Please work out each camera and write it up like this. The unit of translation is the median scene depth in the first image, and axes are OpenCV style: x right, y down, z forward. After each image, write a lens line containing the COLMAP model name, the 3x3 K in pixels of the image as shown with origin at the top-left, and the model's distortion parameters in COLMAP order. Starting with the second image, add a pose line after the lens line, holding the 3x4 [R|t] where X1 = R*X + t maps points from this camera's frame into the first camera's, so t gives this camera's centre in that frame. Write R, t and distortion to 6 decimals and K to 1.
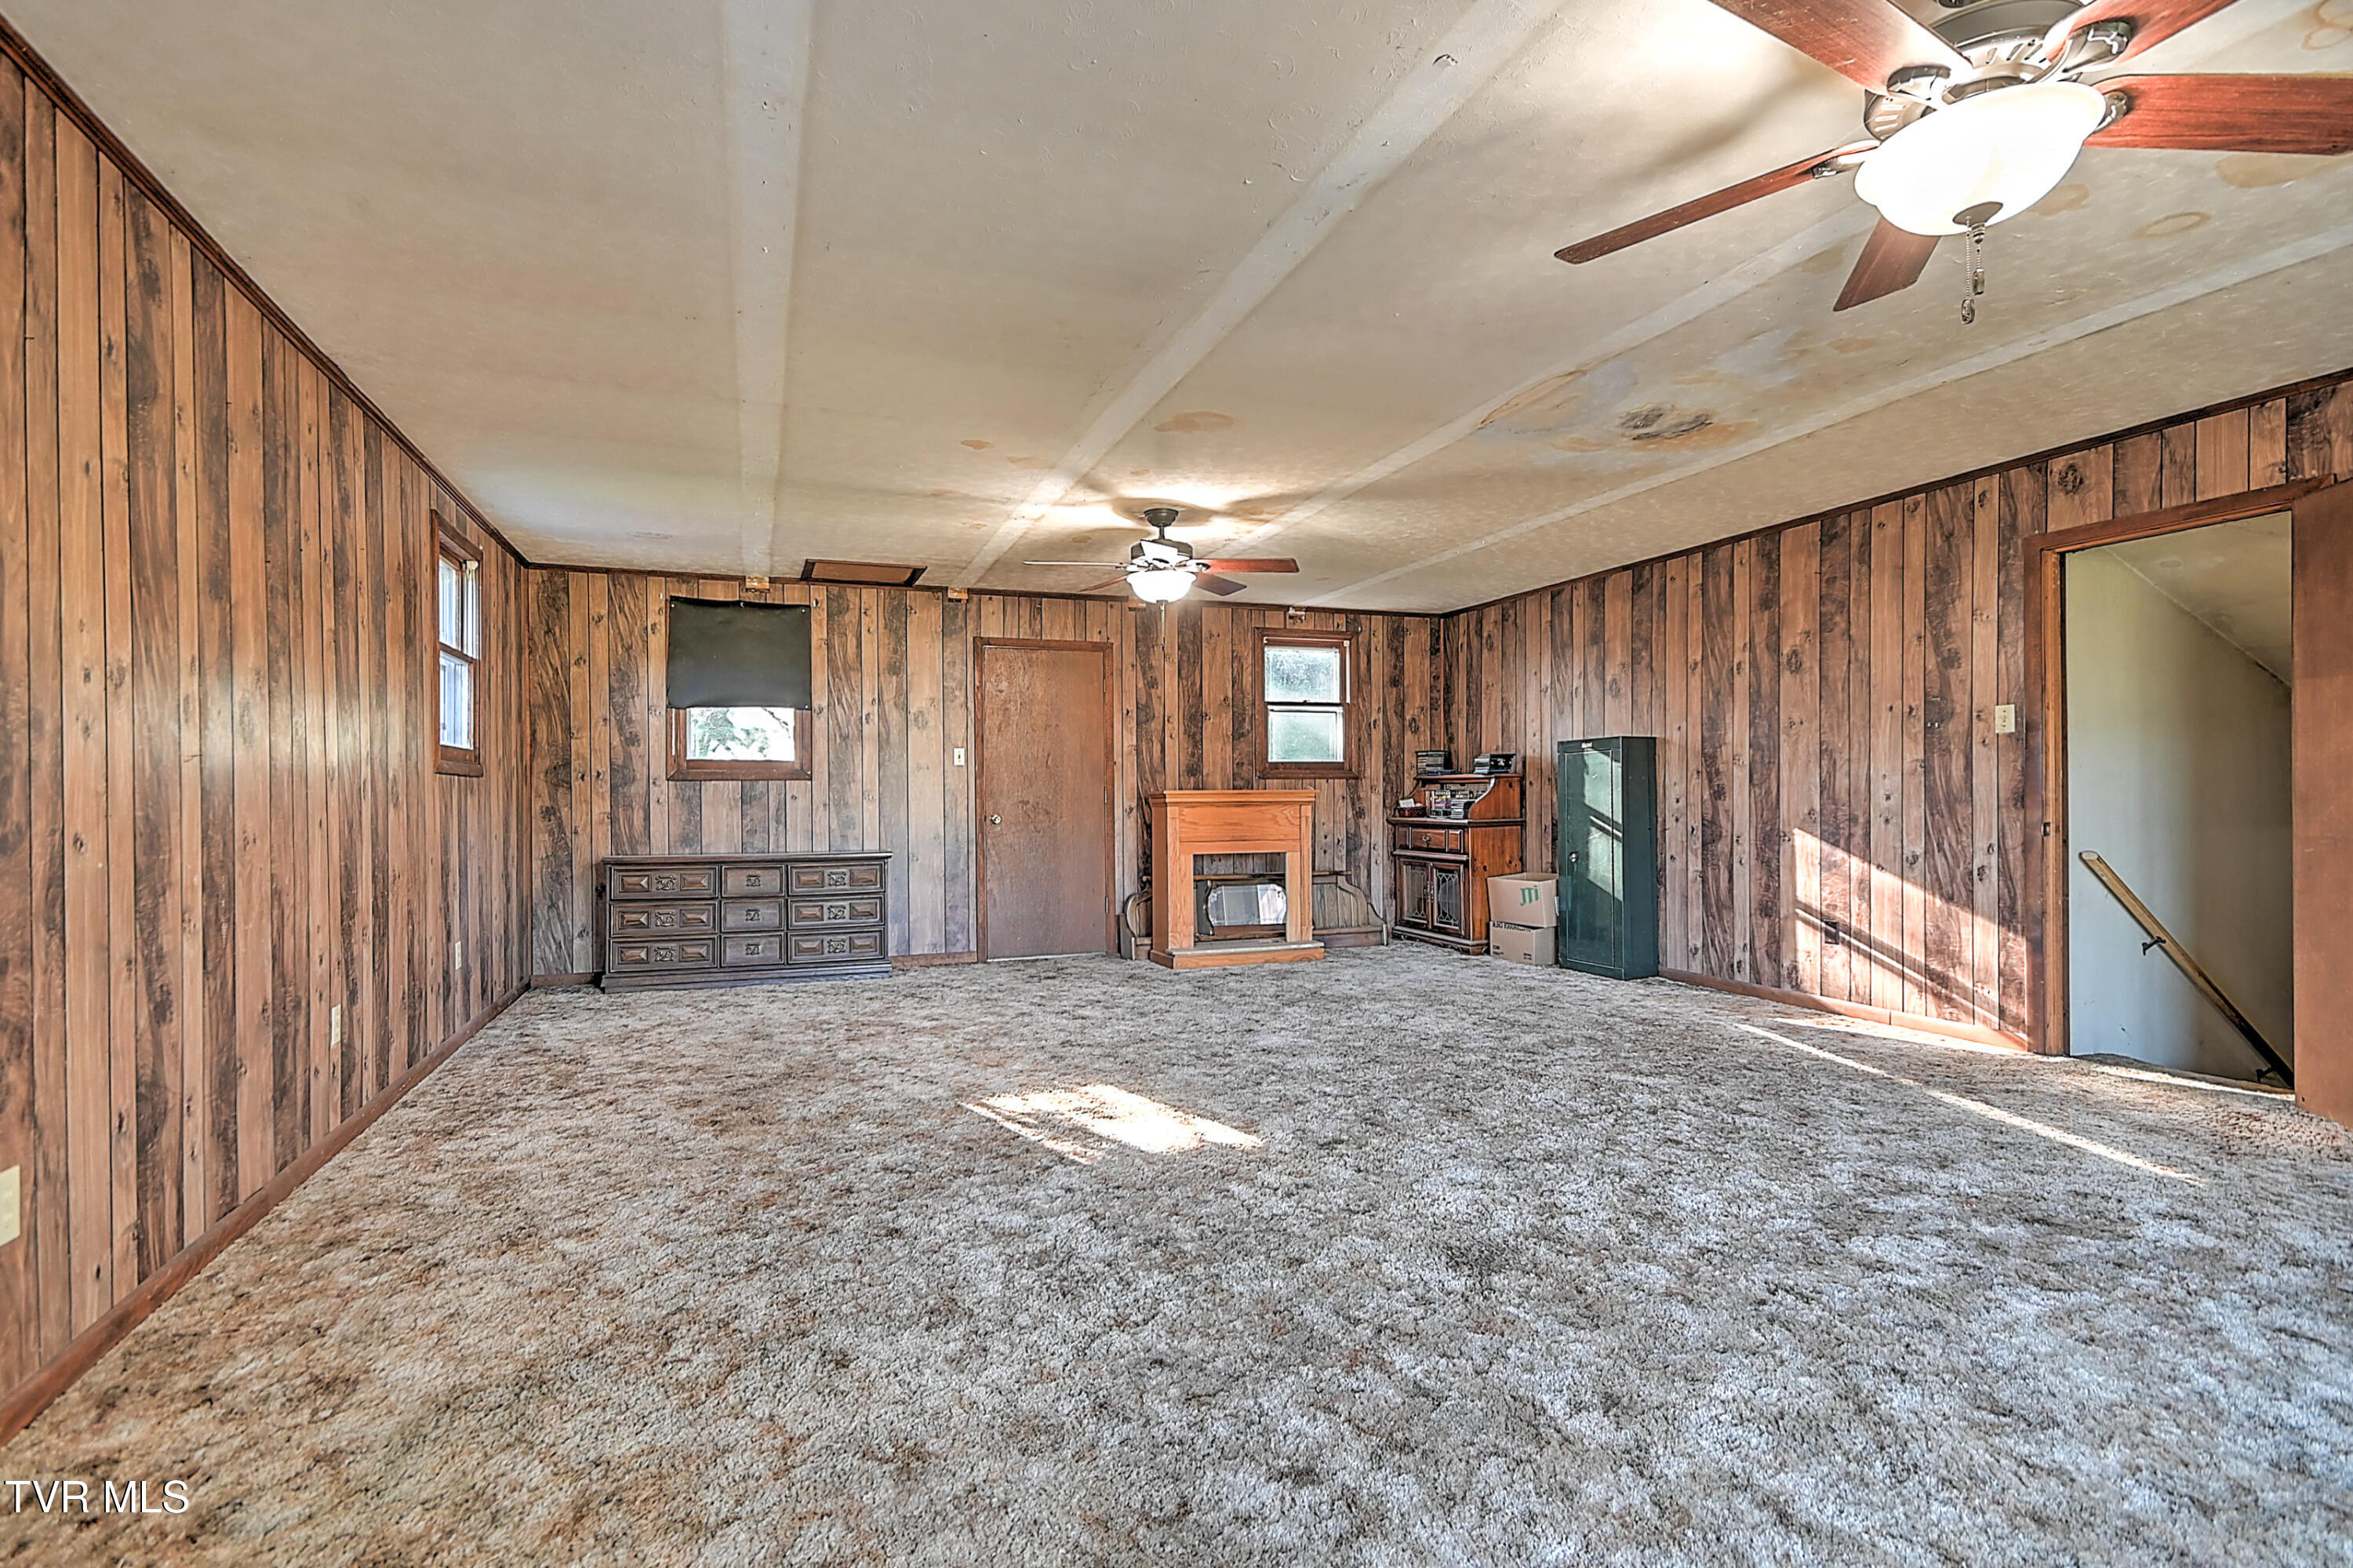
lens RADIAL K [[1108.8, 0, 1166.8], [0, 1108.8, 800.2], [0, 0, 1]] dist [0.025770, -0.006508]
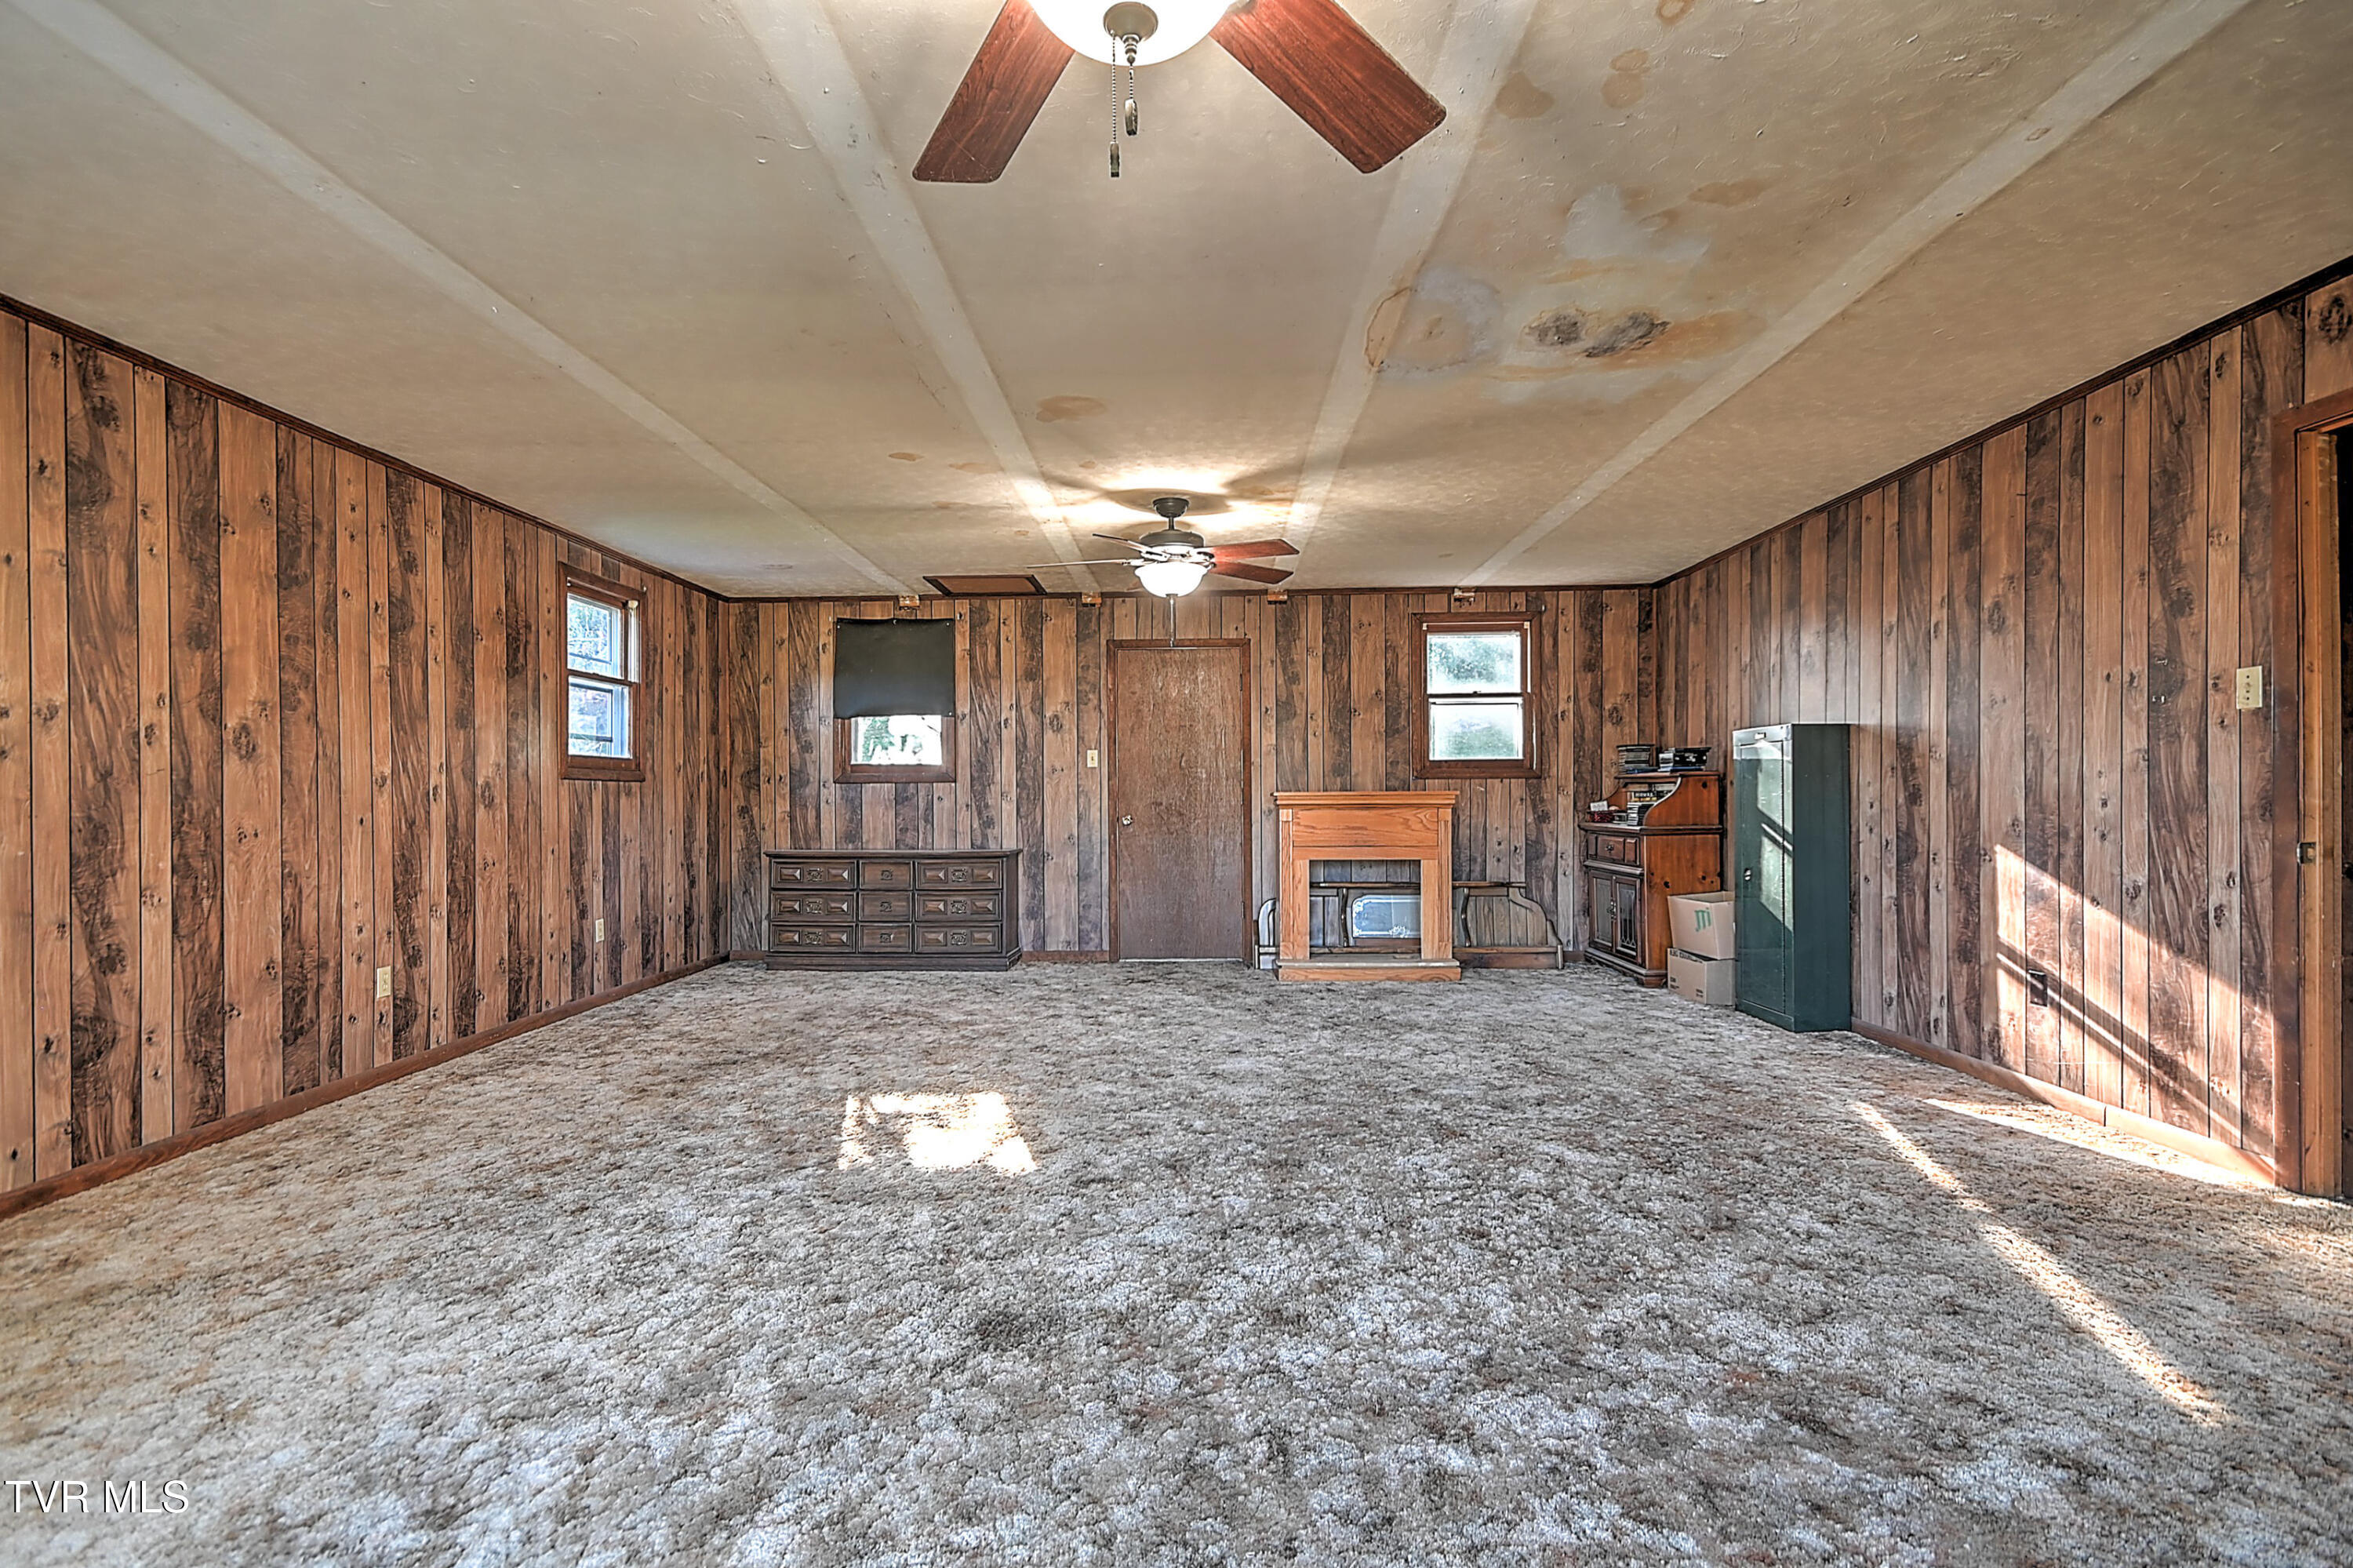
lens RADIAL K [[1108.8, 0, 1165.1], [0, 1108.8, 799.7], [0, 0, 1]] dist [0.025770, -0.006508]
pose [[0.926355, 0.002335, -0.376645, 0.395142], [-0.001845, 0.999997, 0.001660, -0.005050], [0.376648, -0.000843, 0.926356, 0.126191]]
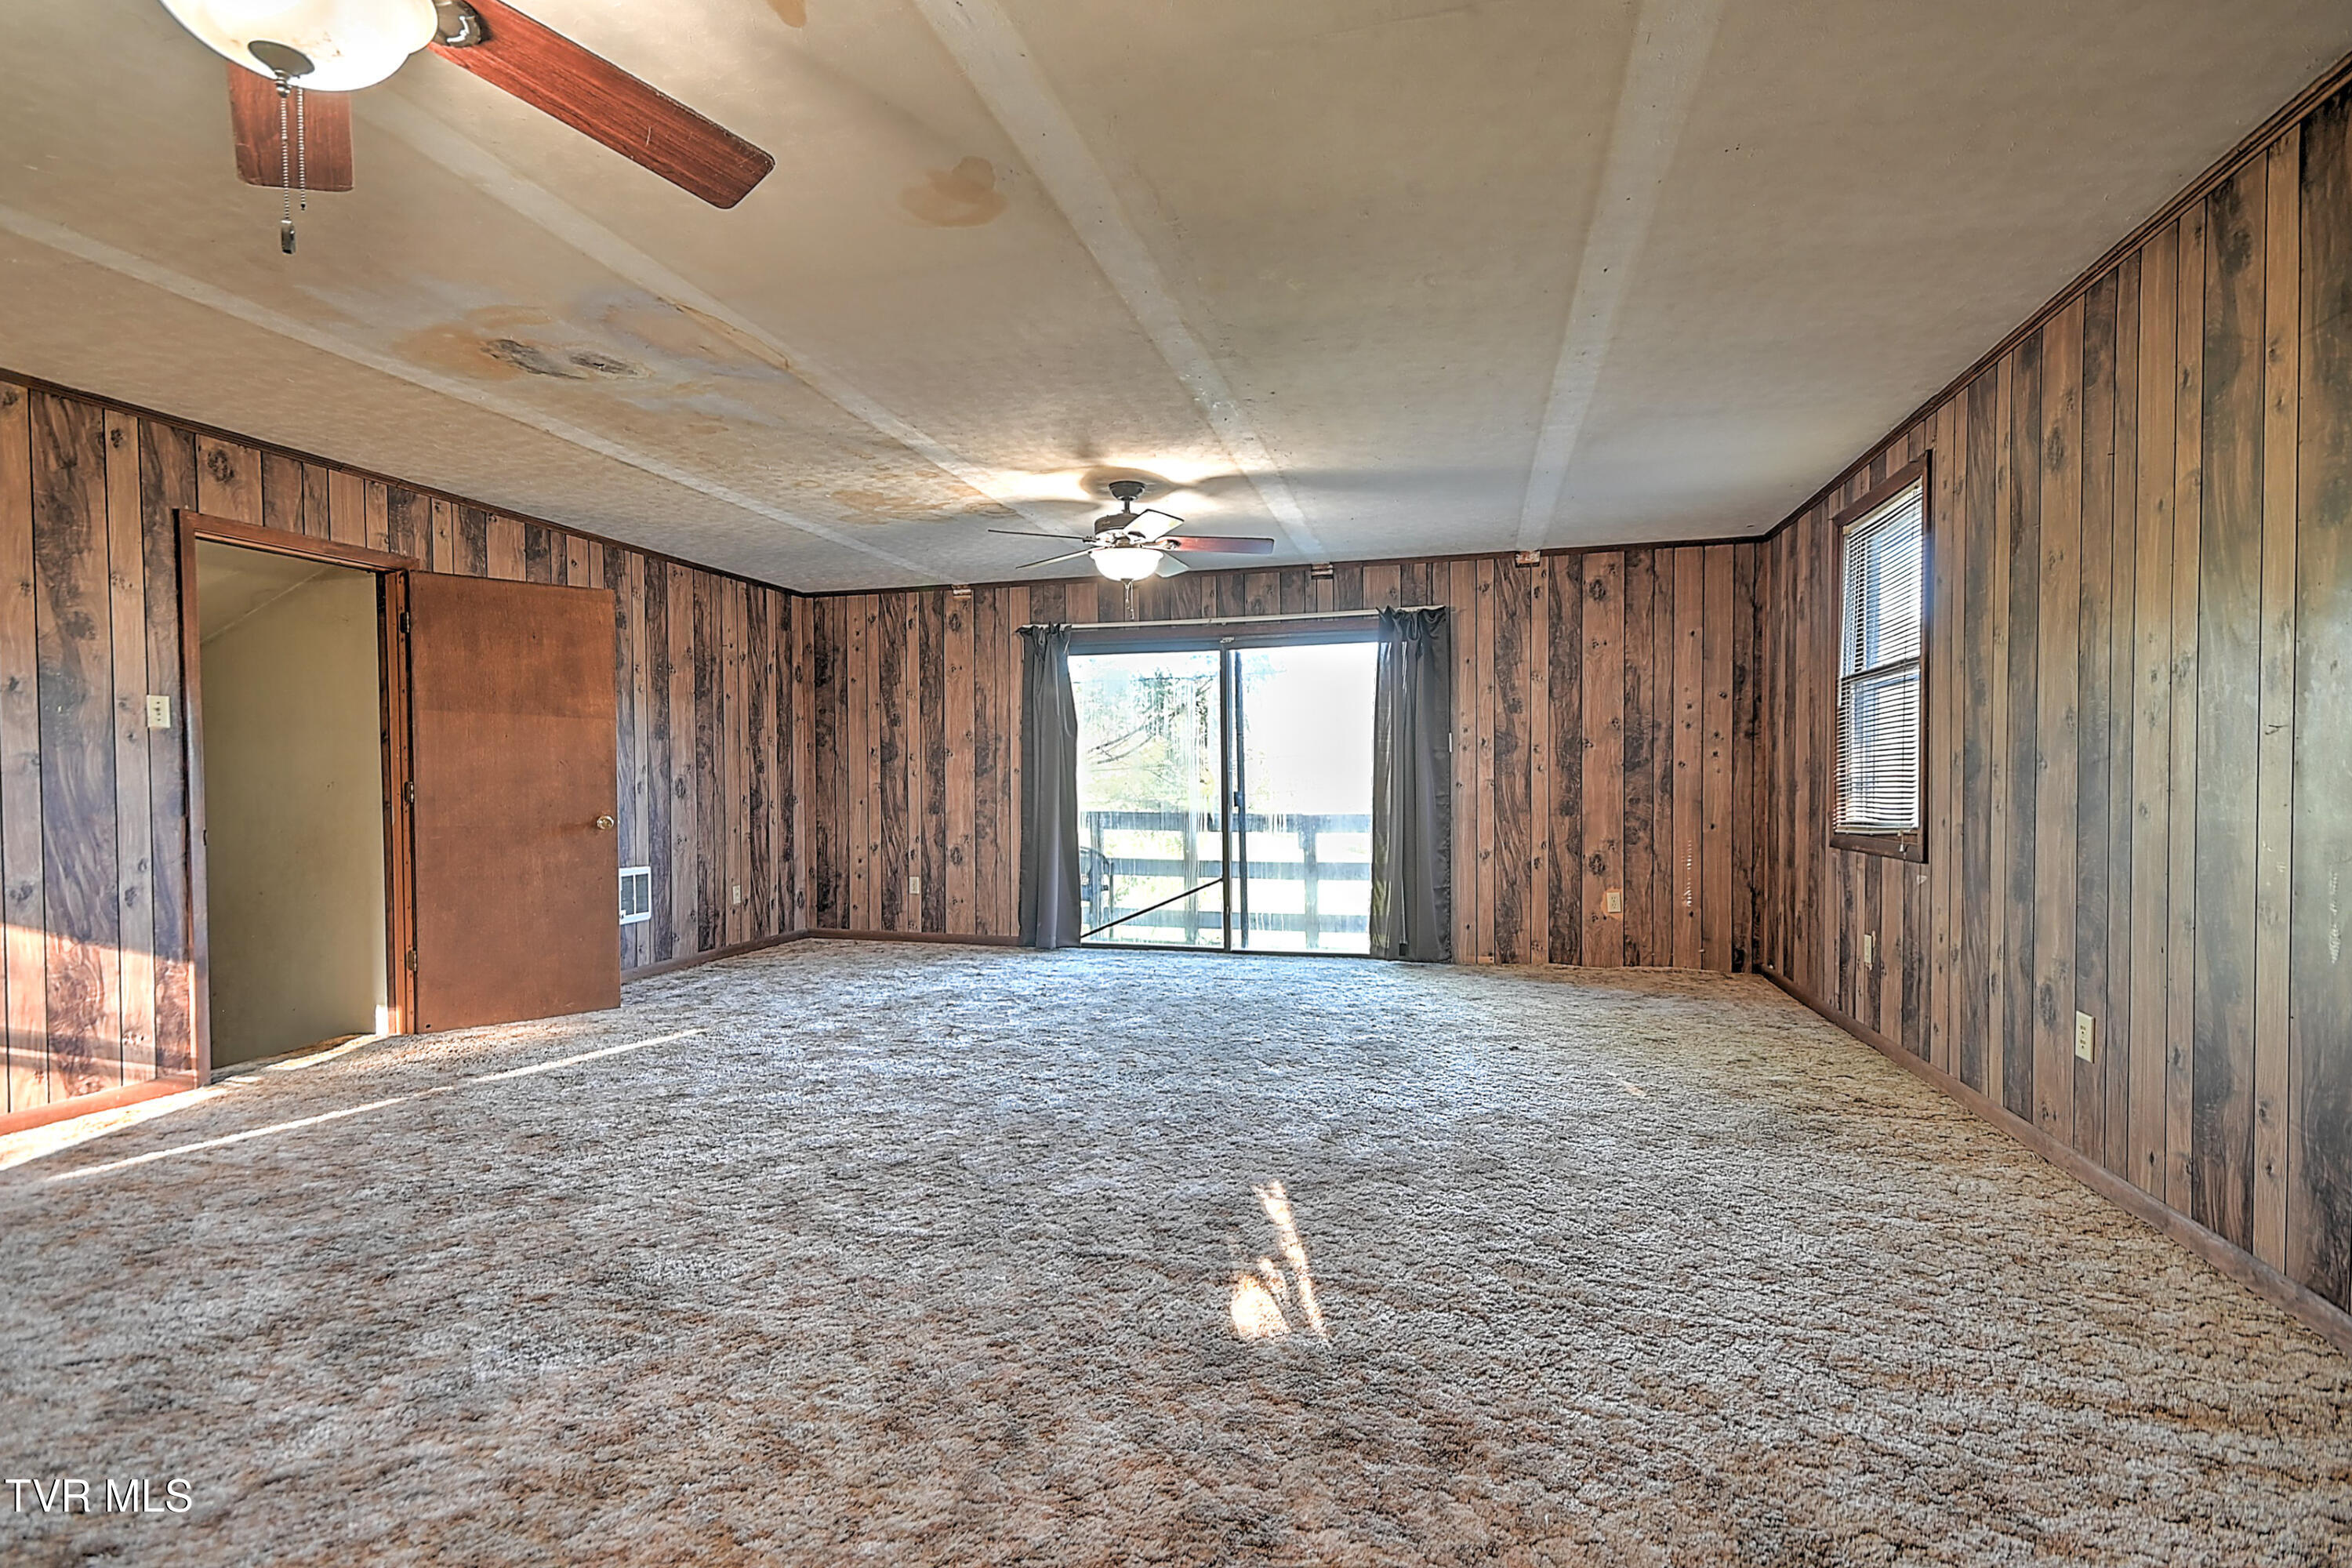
lens RADIAL K [[1108.3, 0, 1163.1], [0, 1108.3, 801.7], [0, 0, 1]] dist [0.025770, -0.006508]
pose [[-0.813931, 0.003721, 0.580949, -0.369333], [0.017180, 0.999696, 0.017667, -0.005969], [-0.580707, 0.024361, -0.813748, 1.242599]]
